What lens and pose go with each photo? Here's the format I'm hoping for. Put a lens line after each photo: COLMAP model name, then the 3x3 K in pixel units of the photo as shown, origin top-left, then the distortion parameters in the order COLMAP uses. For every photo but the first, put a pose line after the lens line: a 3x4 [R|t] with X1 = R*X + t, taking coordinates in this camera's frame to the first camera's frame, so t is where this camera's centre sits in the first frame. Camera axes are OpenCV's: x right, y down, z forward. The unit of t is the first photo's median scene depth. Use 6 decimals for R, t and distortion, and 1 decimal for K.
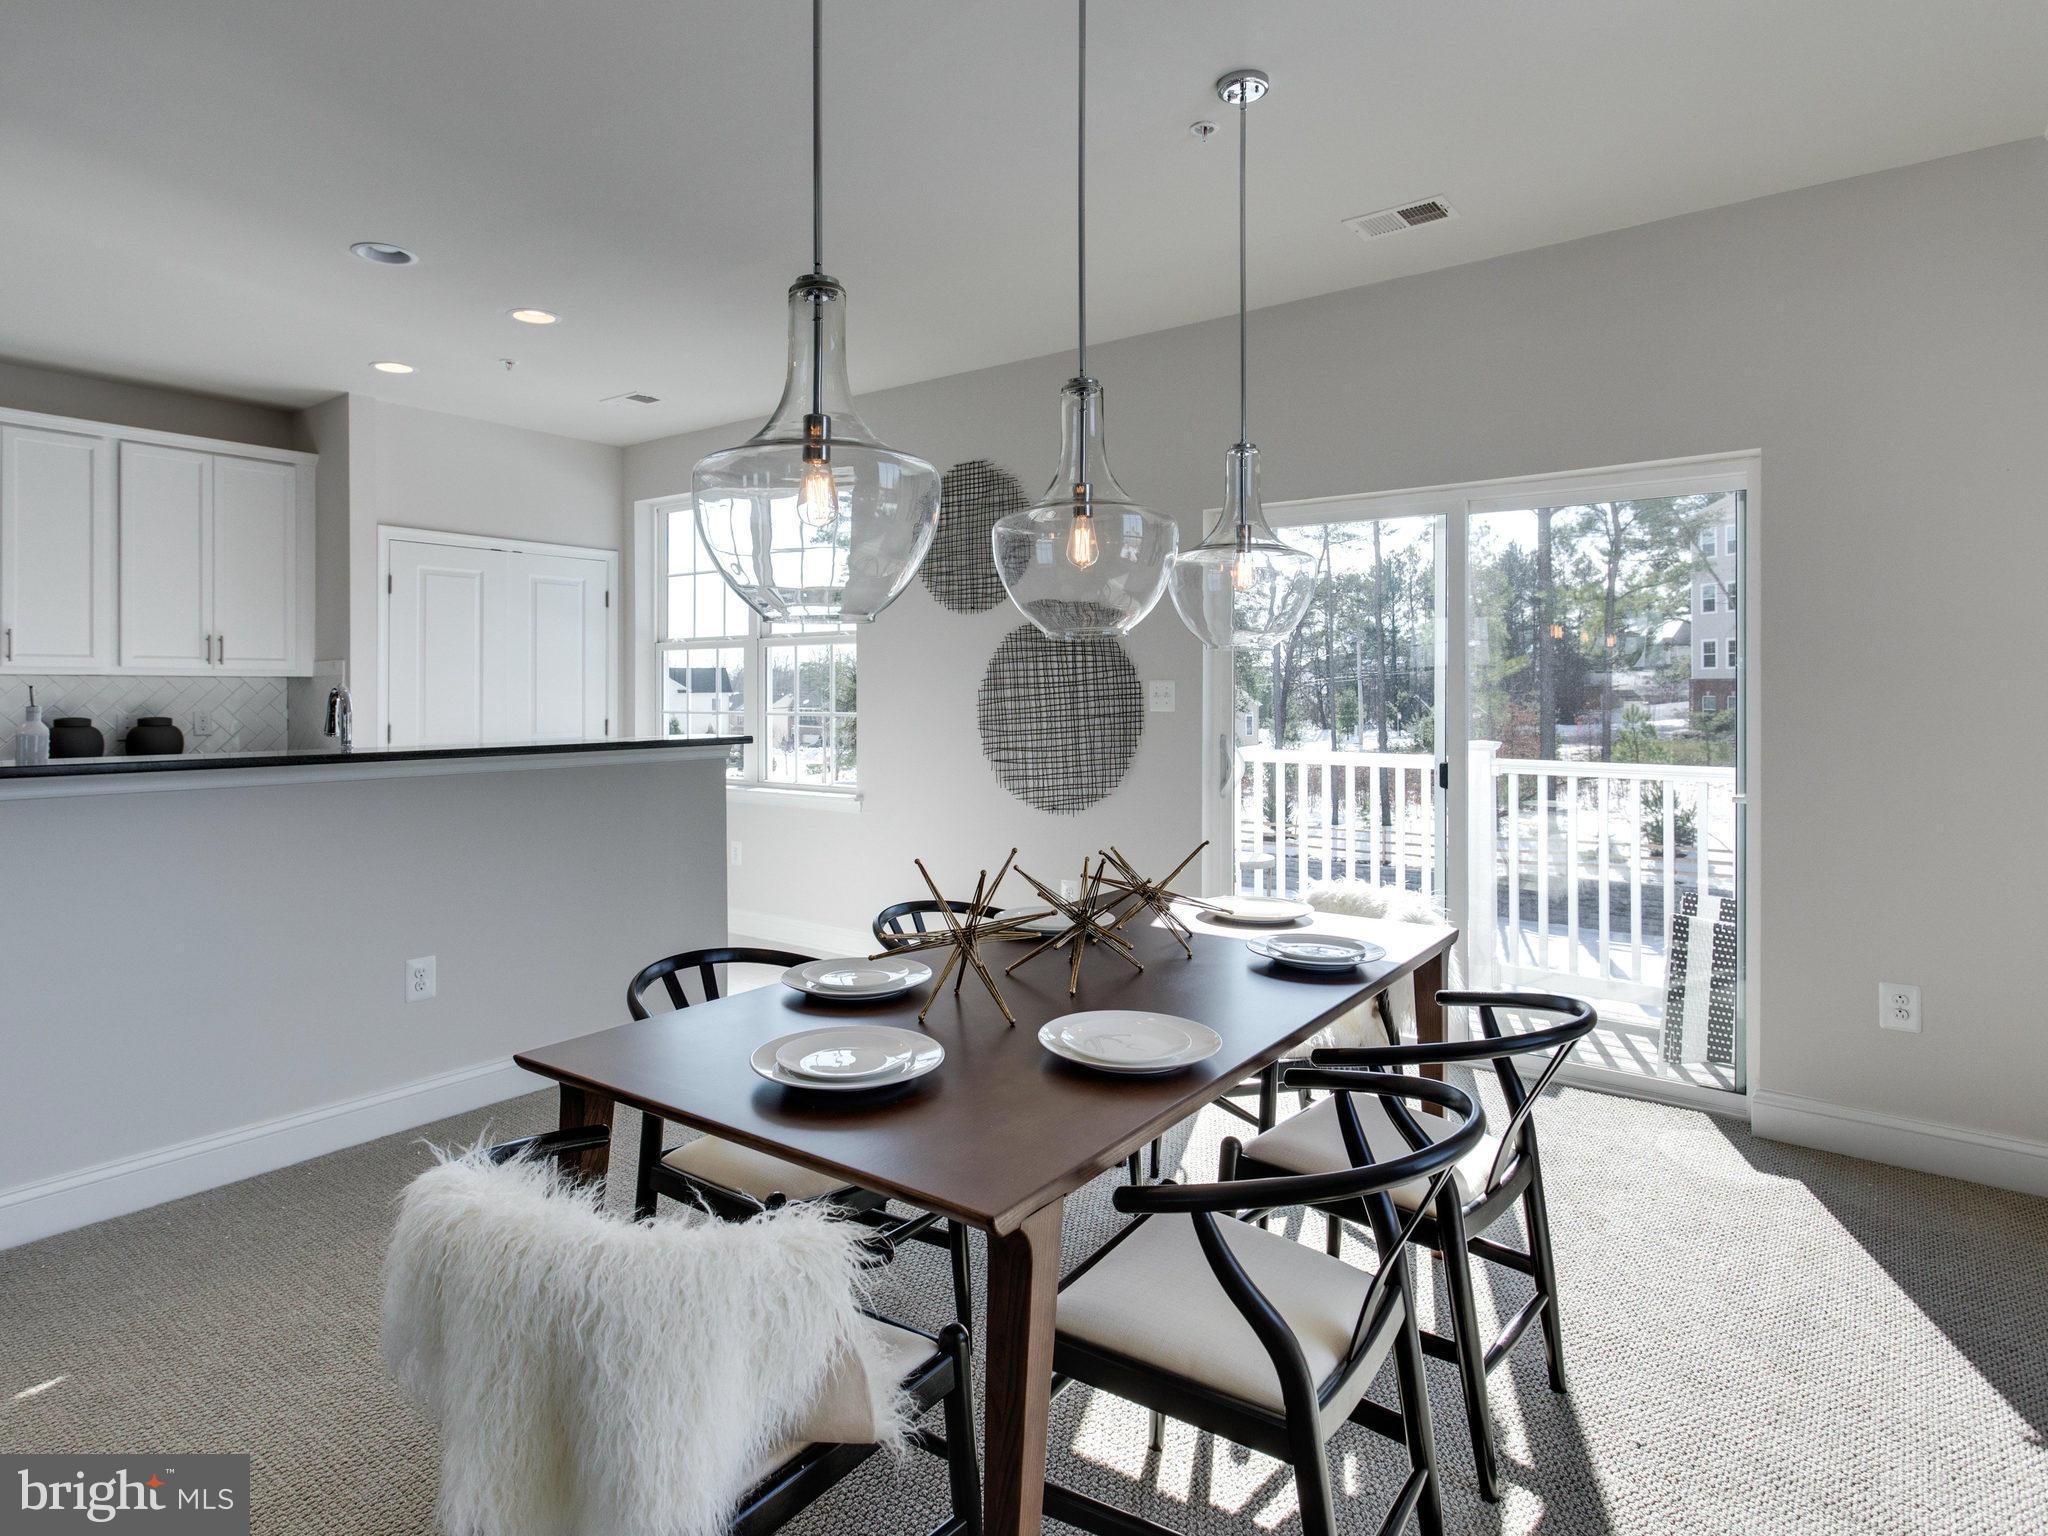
lens RADIAL K [[1134.0, 0, 1012.7], [0, 1134.0, 701.6], [0, 0, 1]] dist [0.015619, 0.002690]
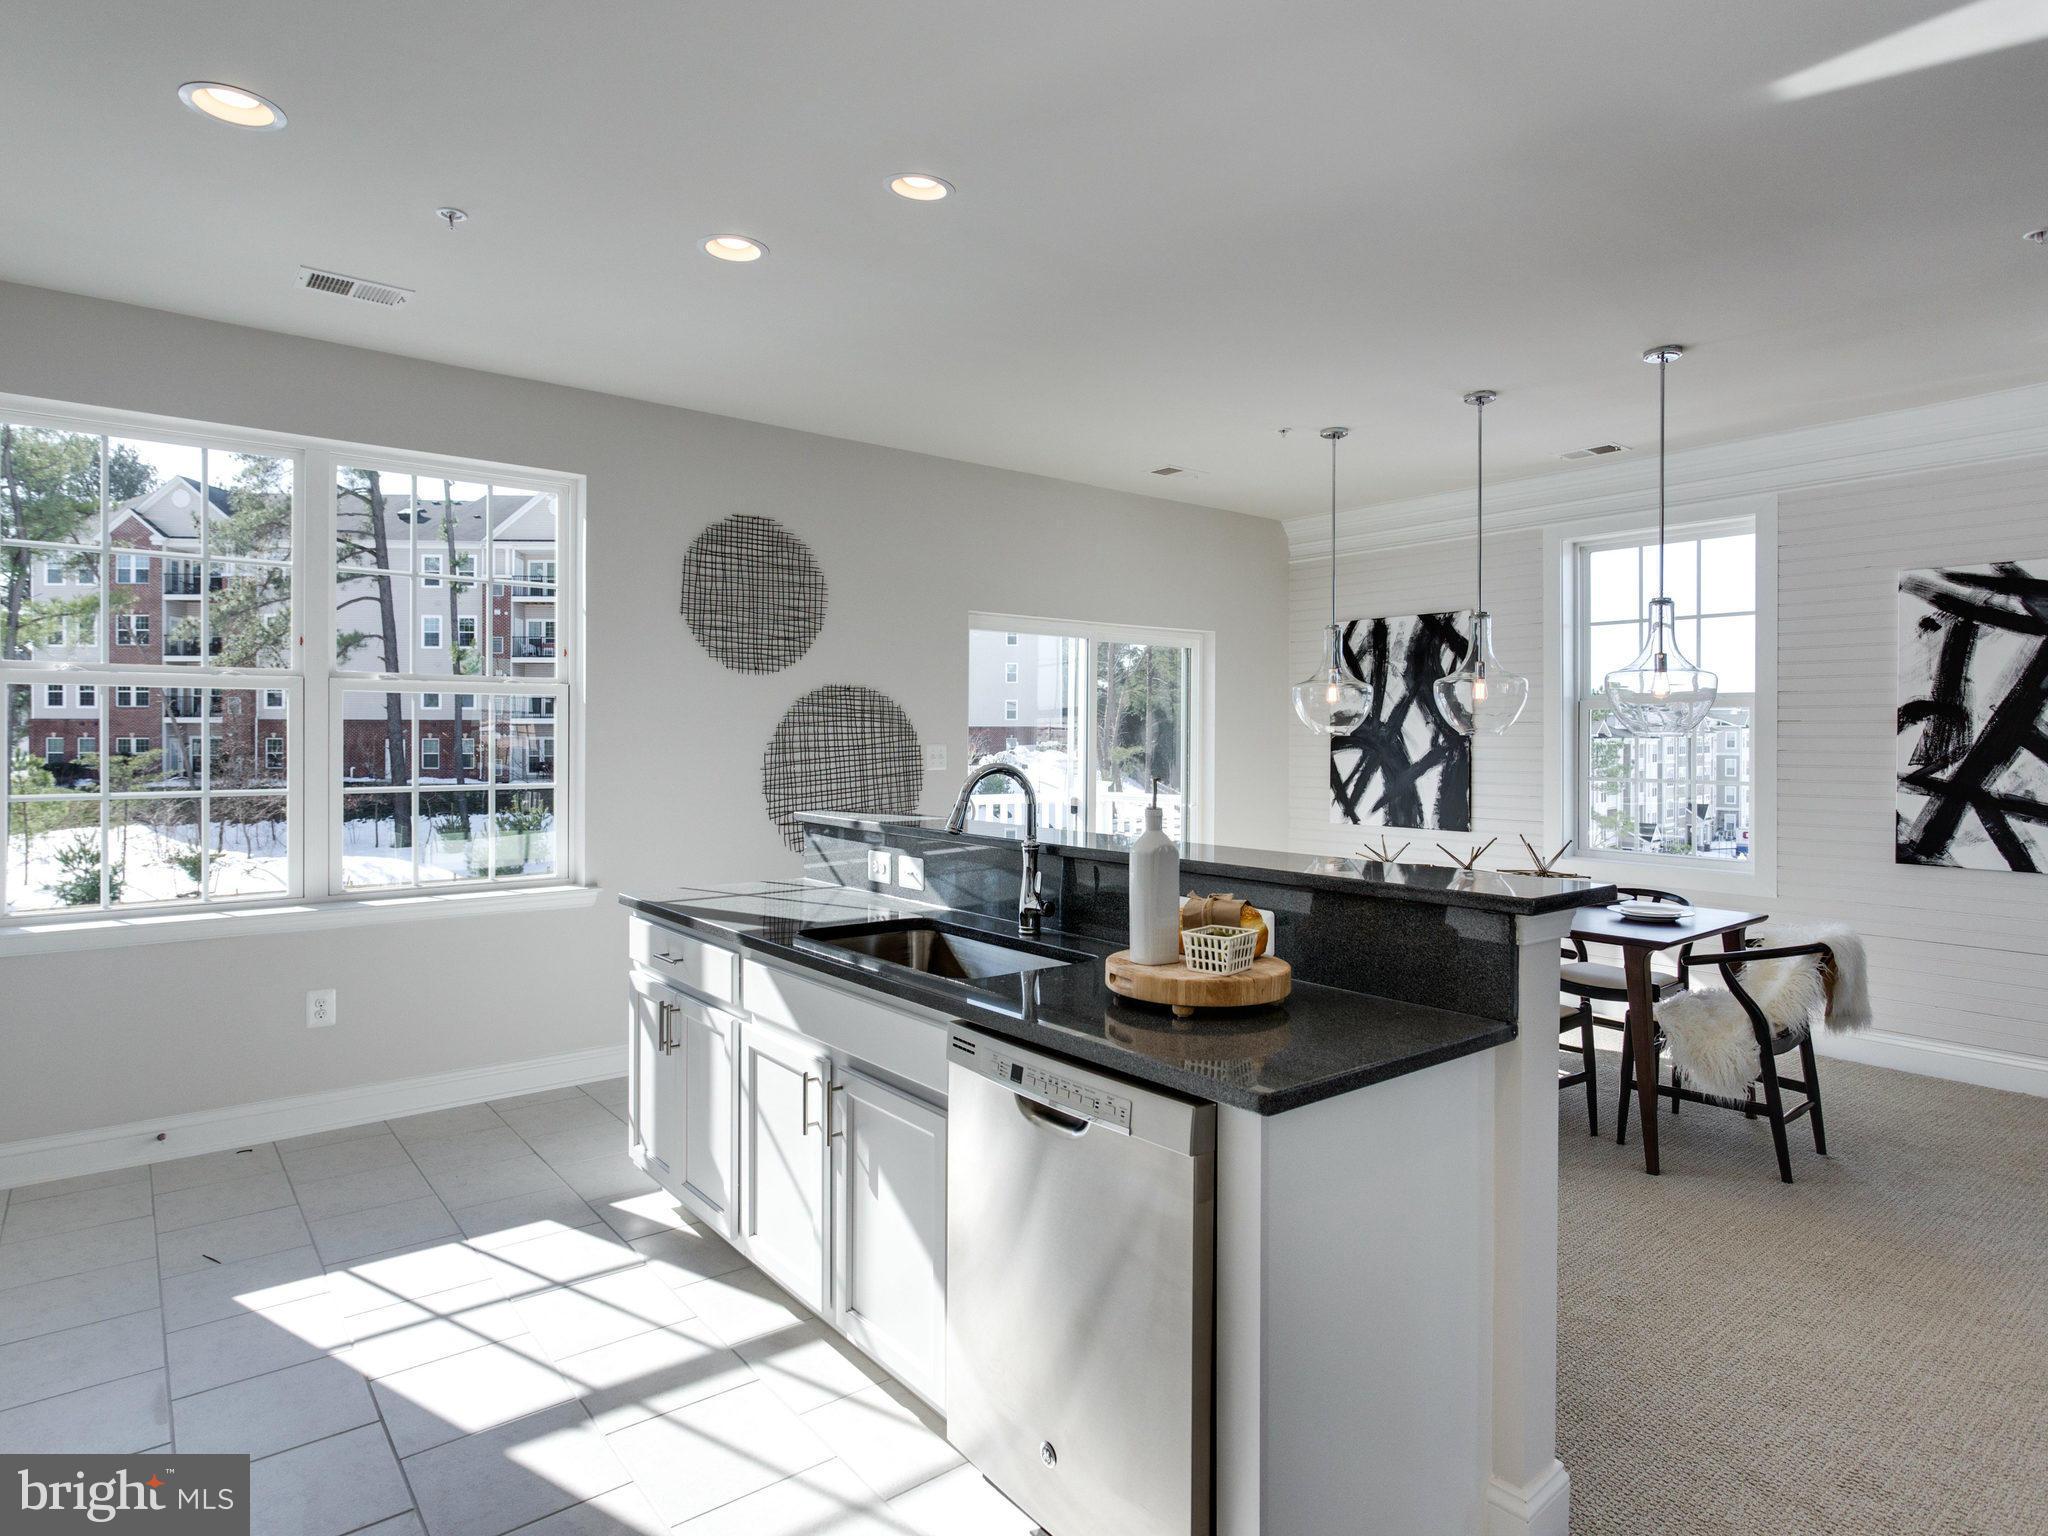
lens RADIAL K [[1134.0, 0, 1000.8], [0, 1134.0, 750.4], [0, 0, 1]] dist [0.015619, 0.002690]
pose [[0.251644, -0.009233, 0.967776, -0.953548], [0.002204, 0.999957, 0.008967, -0.021746], [-0.967817, -0.000124, 0.251653, 0.576108]]
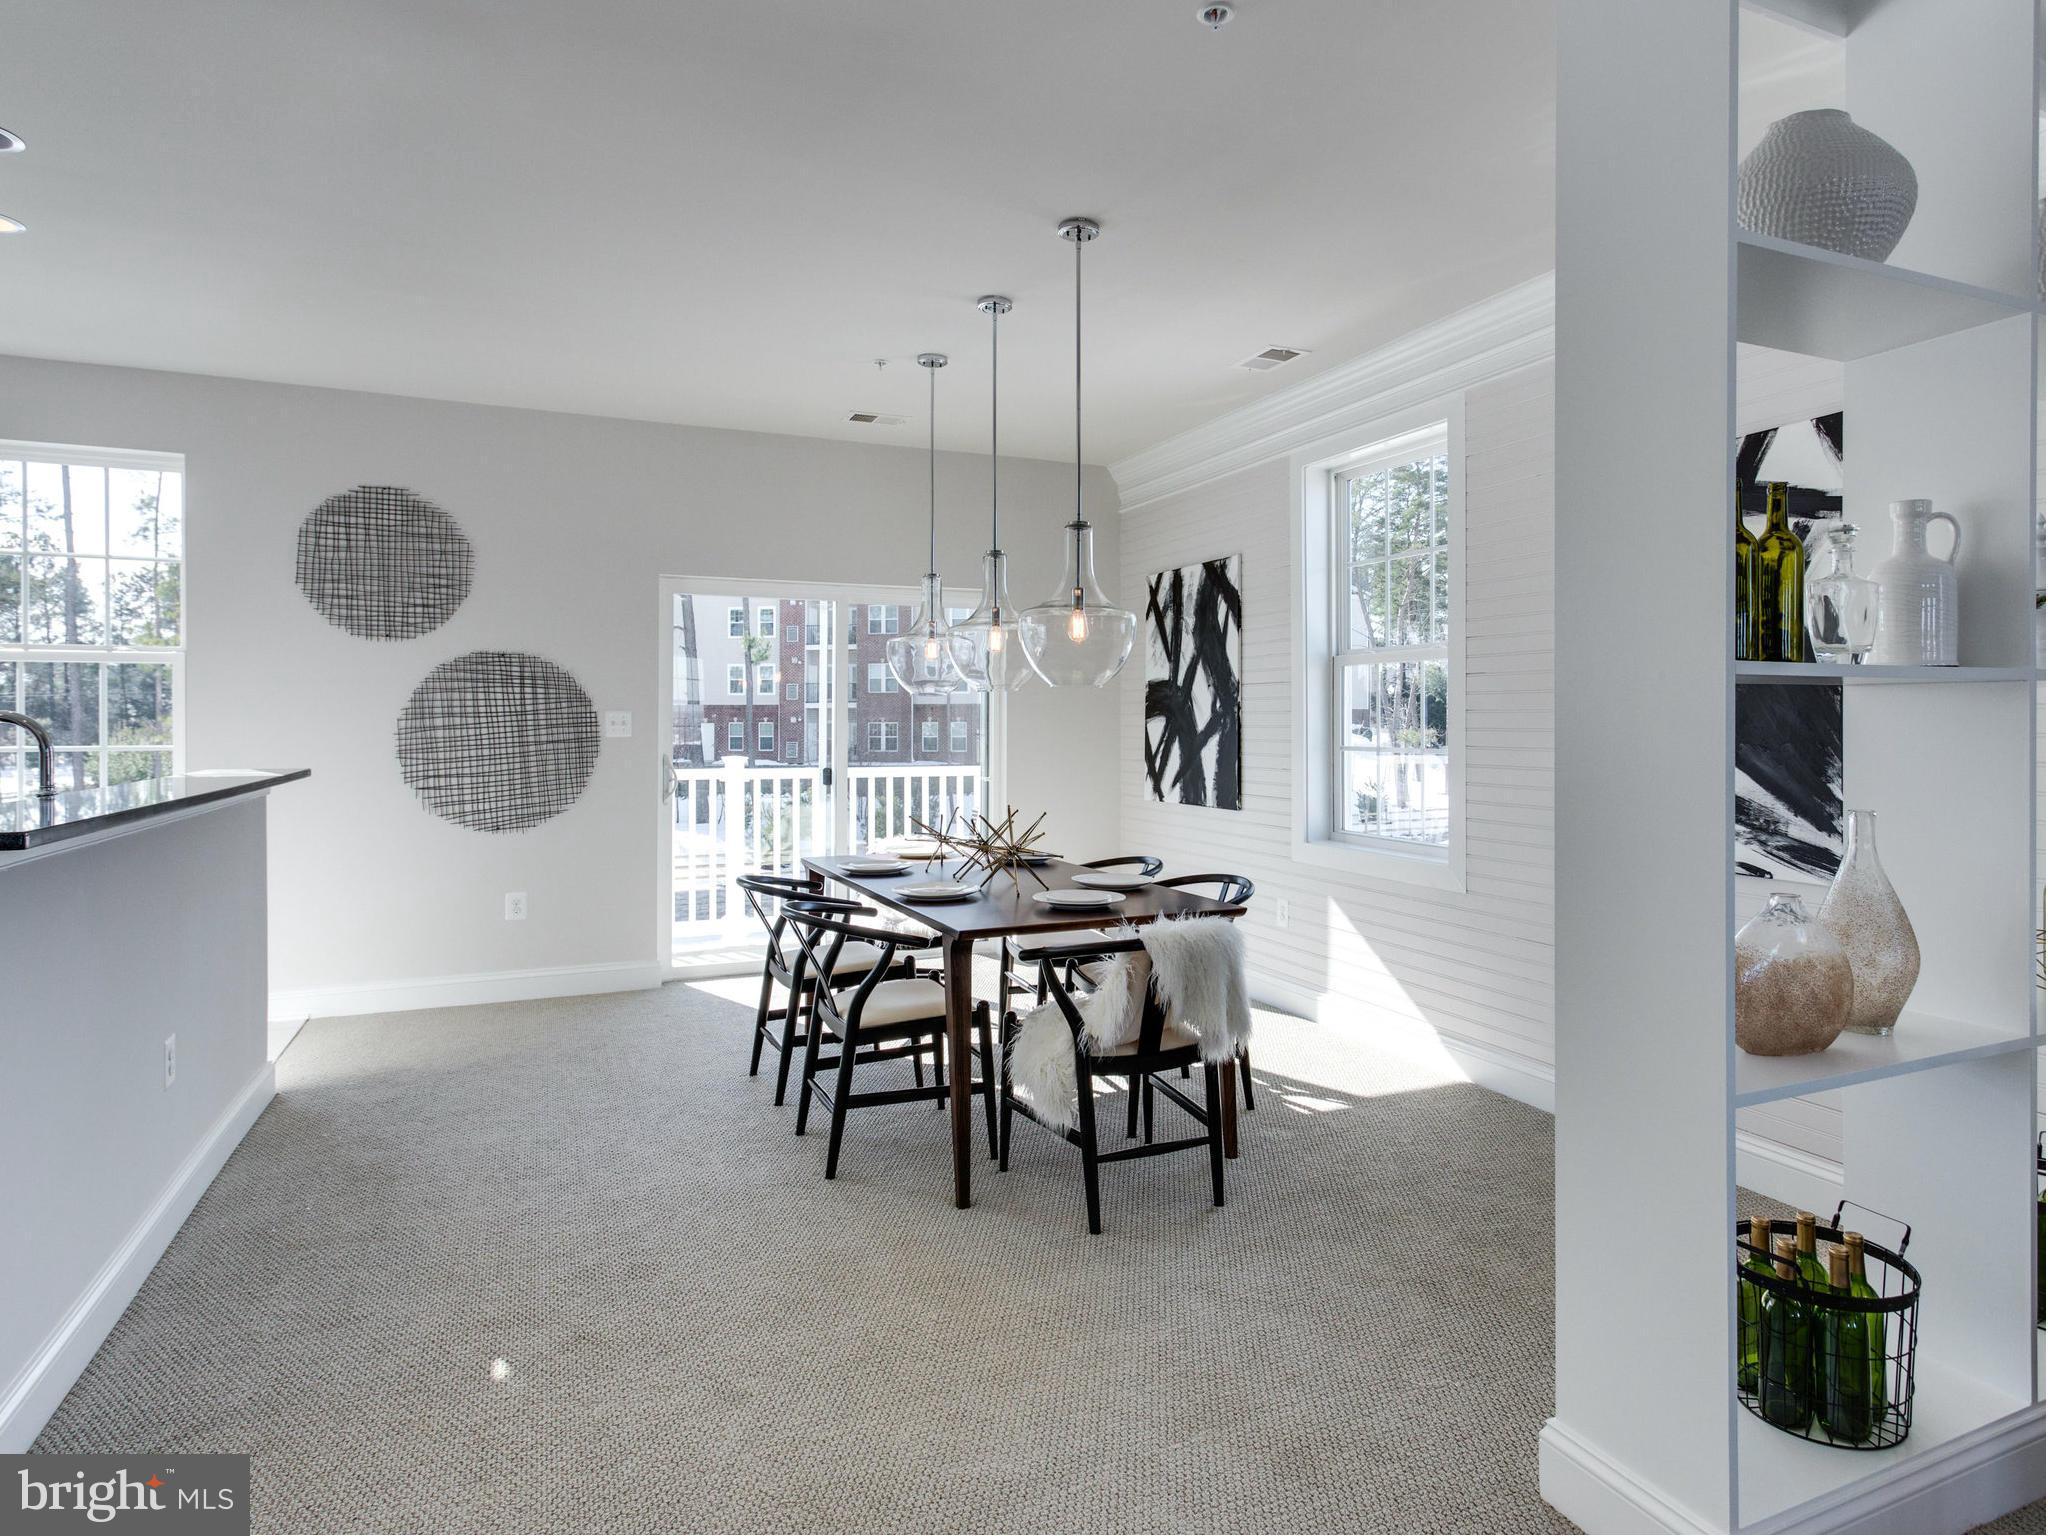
lens RADIAL K [[1134.0, 0, 1004.7], [0, 1134.0, 727.5], [0, 0, 1]] dist [0.015619, 0.002690]
pose [[0.489474, -0.005795, 0.871999, -0.661439], [0.004692, 0.999981, 0.004012, -0.004056], [-0.872005, 0.002128, 0.489492, 0.049169]]
